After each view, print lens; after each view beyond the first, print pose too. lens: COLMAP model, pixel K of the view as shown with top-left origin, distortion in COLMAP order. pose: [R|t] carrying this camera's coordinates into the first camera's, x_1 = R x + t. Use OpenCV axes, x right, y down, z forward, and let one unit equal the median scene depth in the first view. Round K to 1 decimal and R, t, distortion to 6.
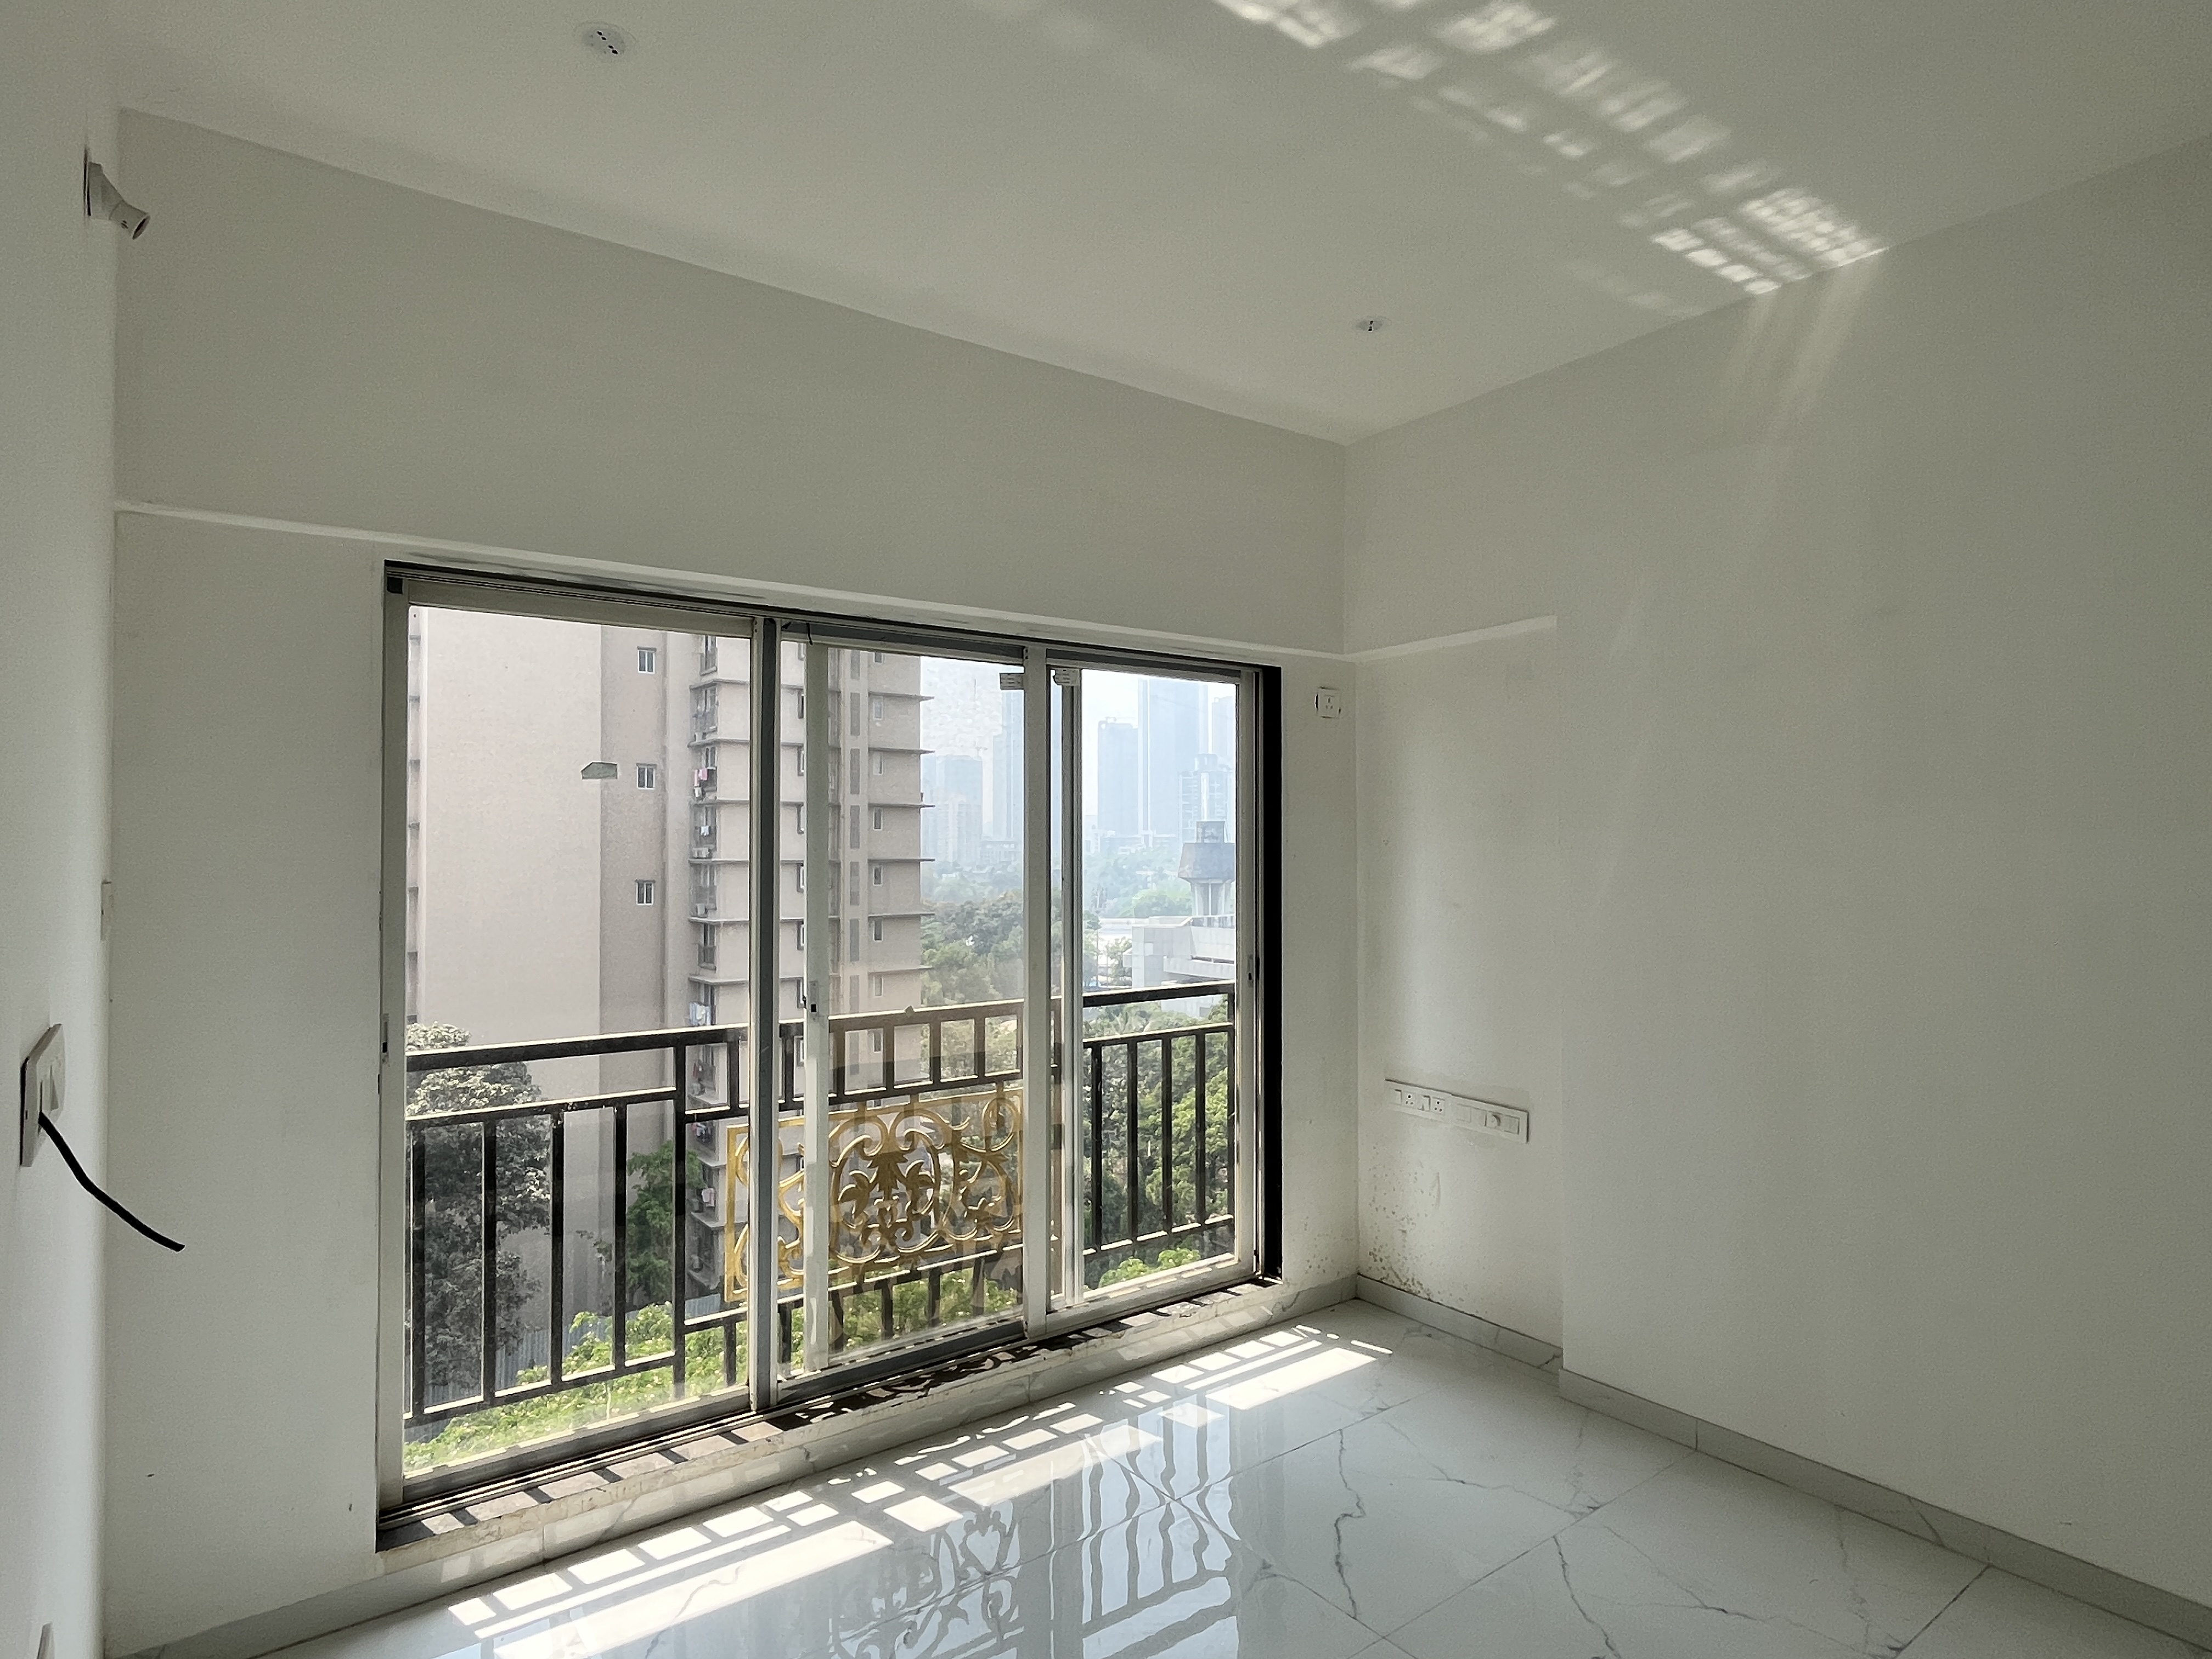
lens RADIAL K [[1204.7, 0, 1088.6], [0, 1204.7, 822.1], [0, 0, 1]] dist [-0.001817, -0.000792]
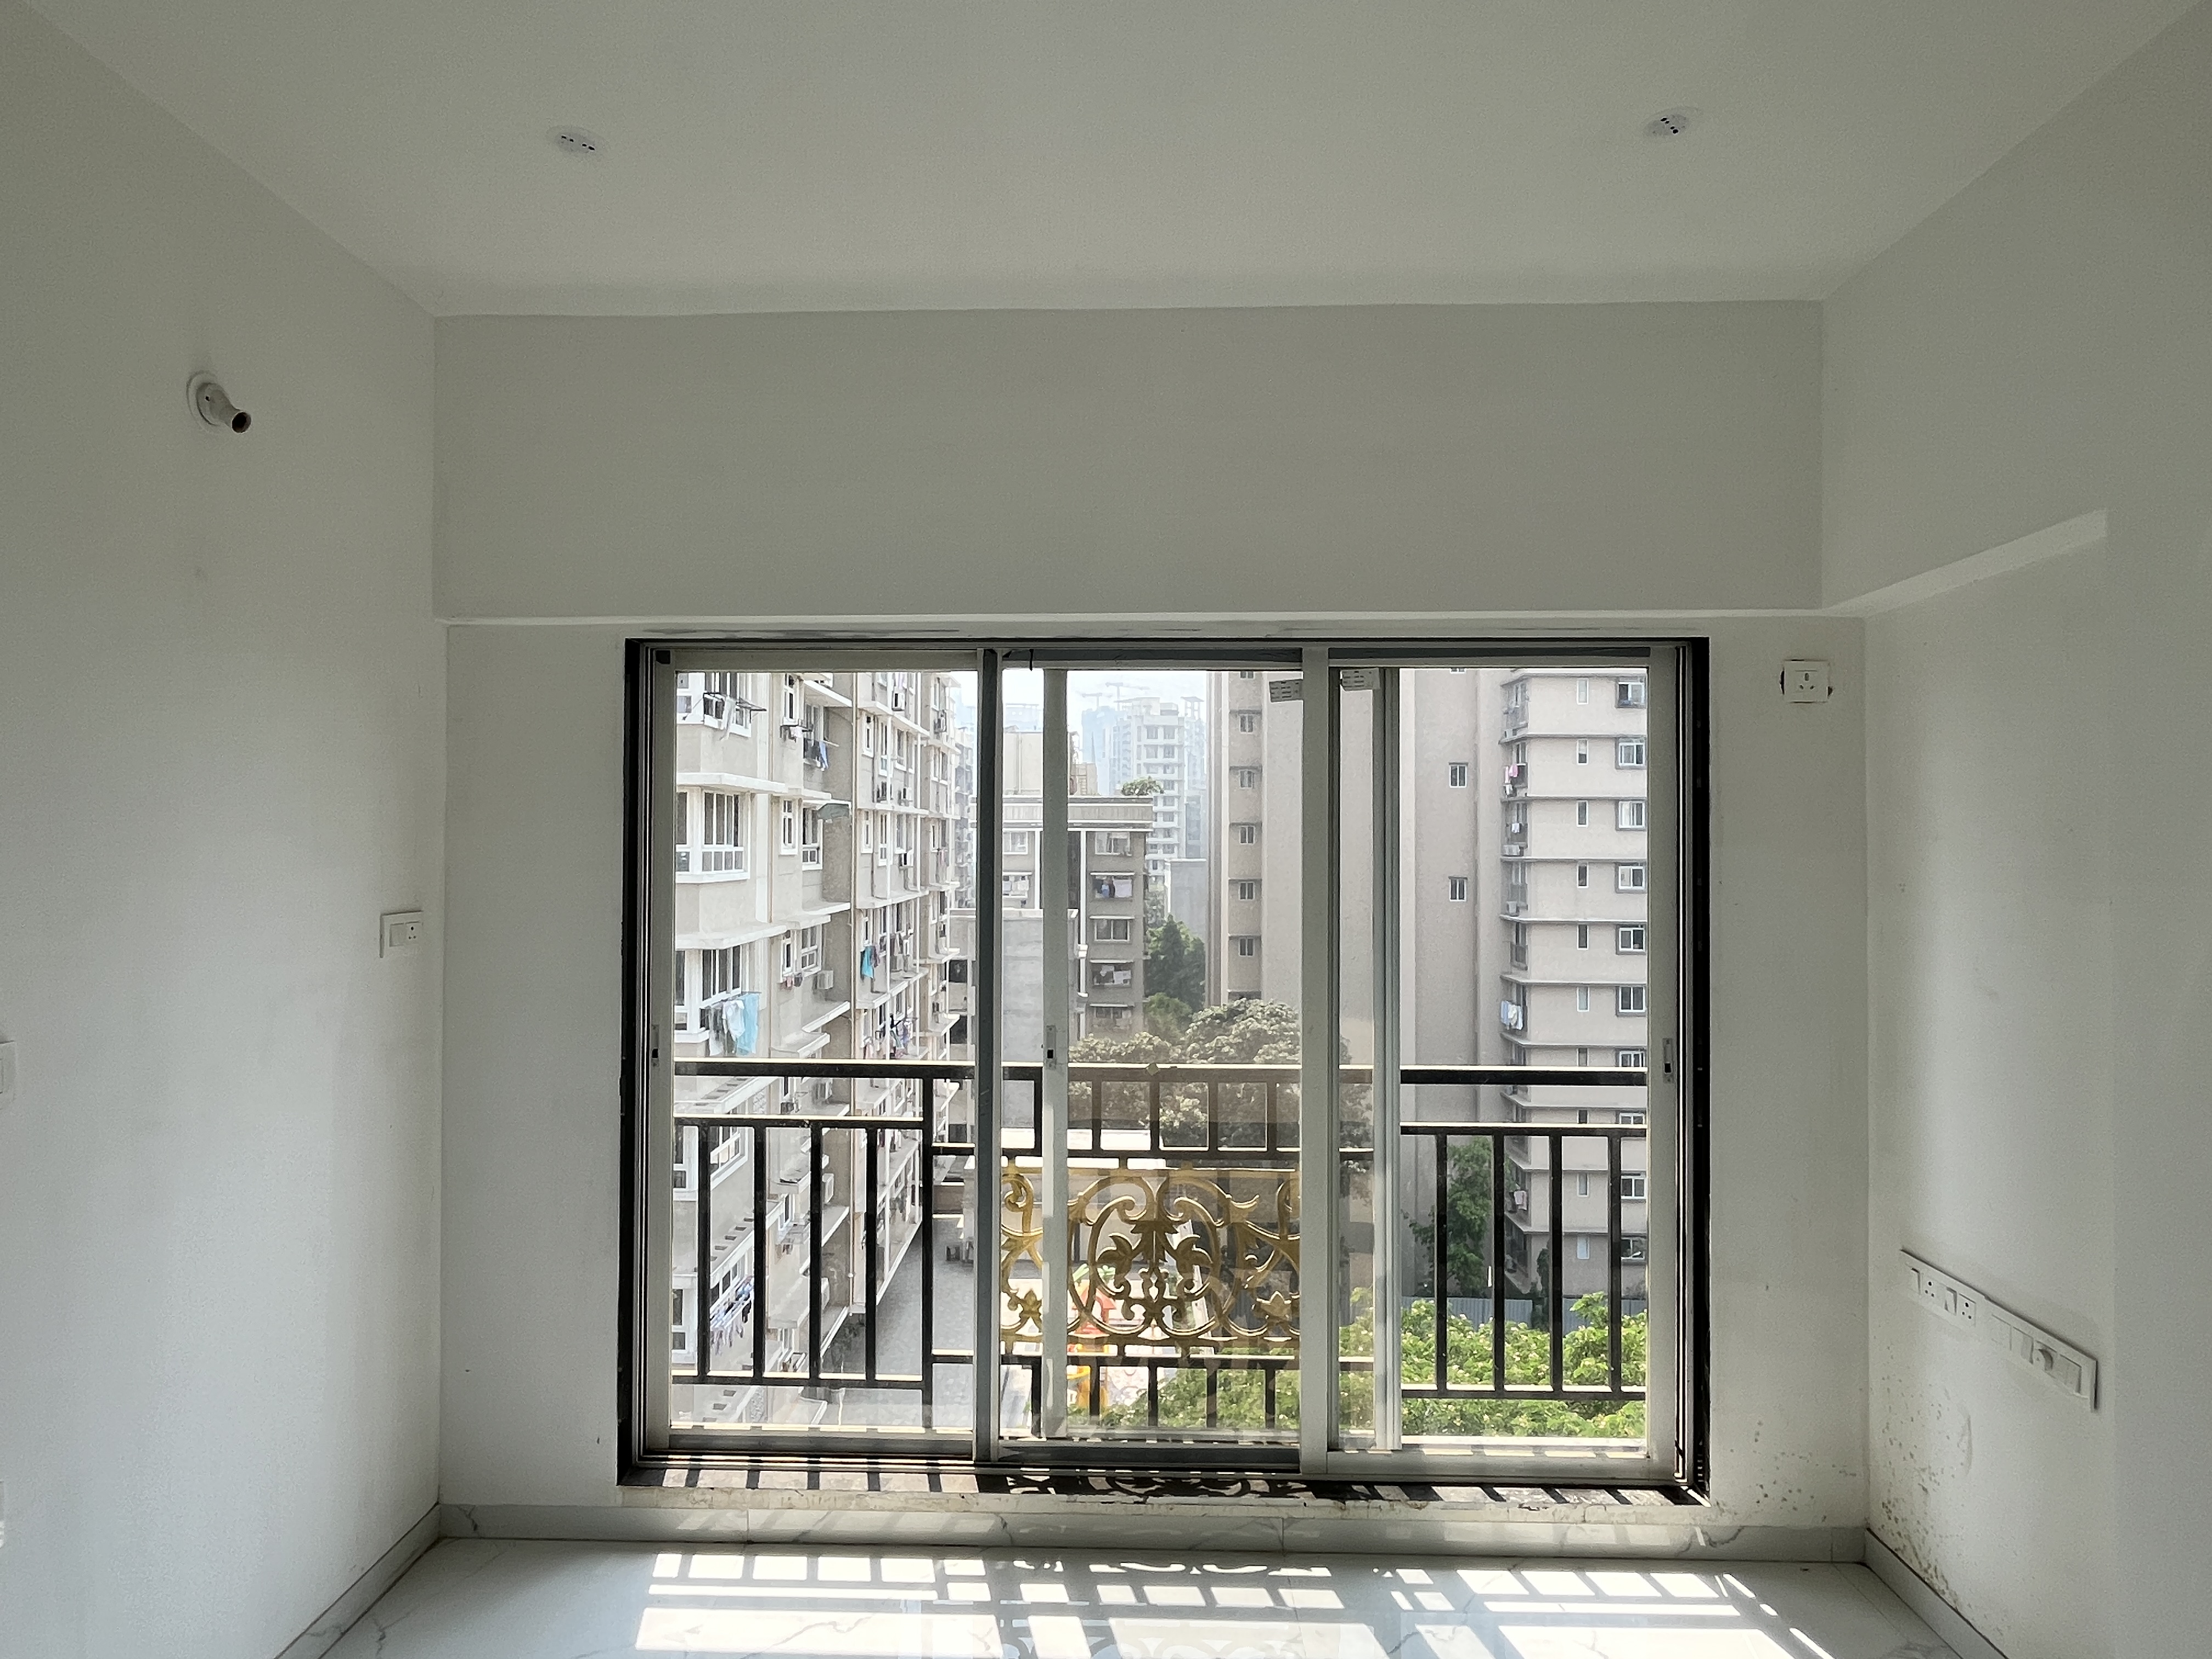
lens RADIAL K [[1204.7, 0, 1088.6], [0, 1204.7, 822.1], [0, 0, 1]] dist [-0.001817, -0.000792]
pose [[0.793911, -0.005265, -0.608011, 0.354911], [0.006750, 0.999977, 0.000156, -0.026644], [0.607996, -0.004228, 0.793928, 0.253457]]
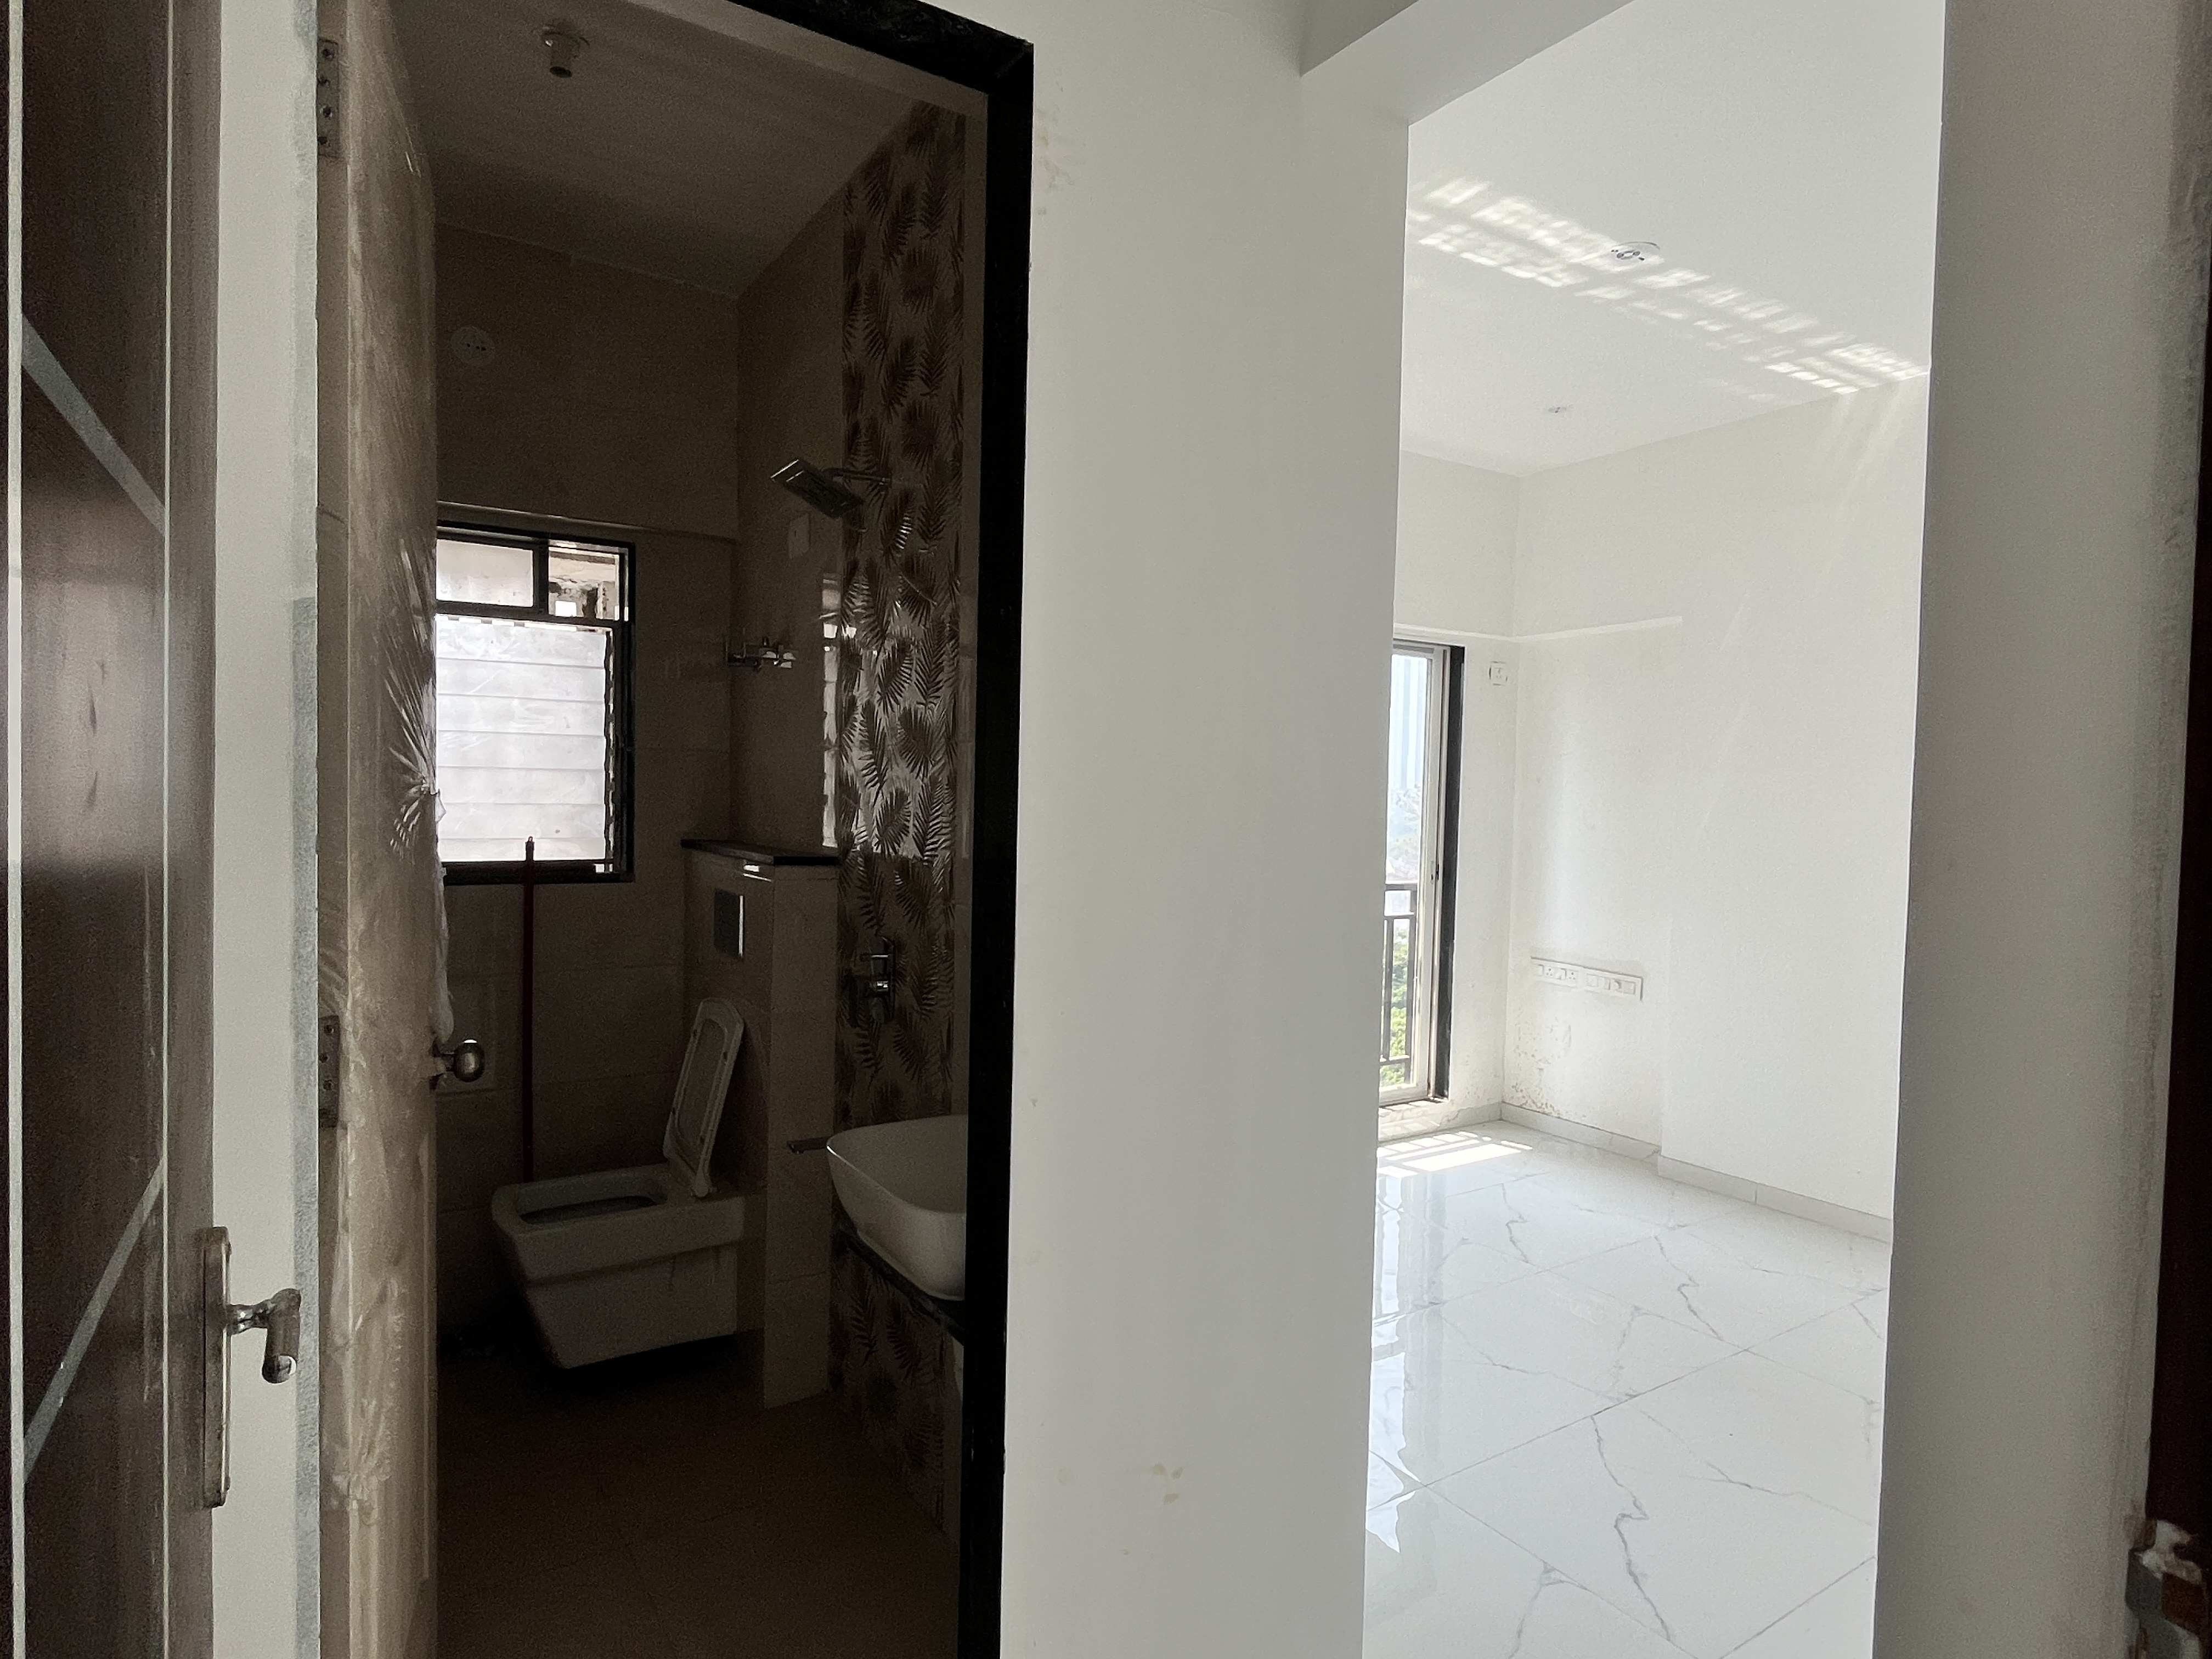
lens RADIAL K [[1204.7, 0, 1088.6], [0, 1204.7, 822.1], [0, 0, 1]] dist [-0.001817, -0.000792]
pose [[0.997565, 0.028003, -0.063868, -0.195215], [-0.024880, 0.998480, 0.049184, 0.012072], [0.065149, -0.047475, 0.996746, -0.430350]]
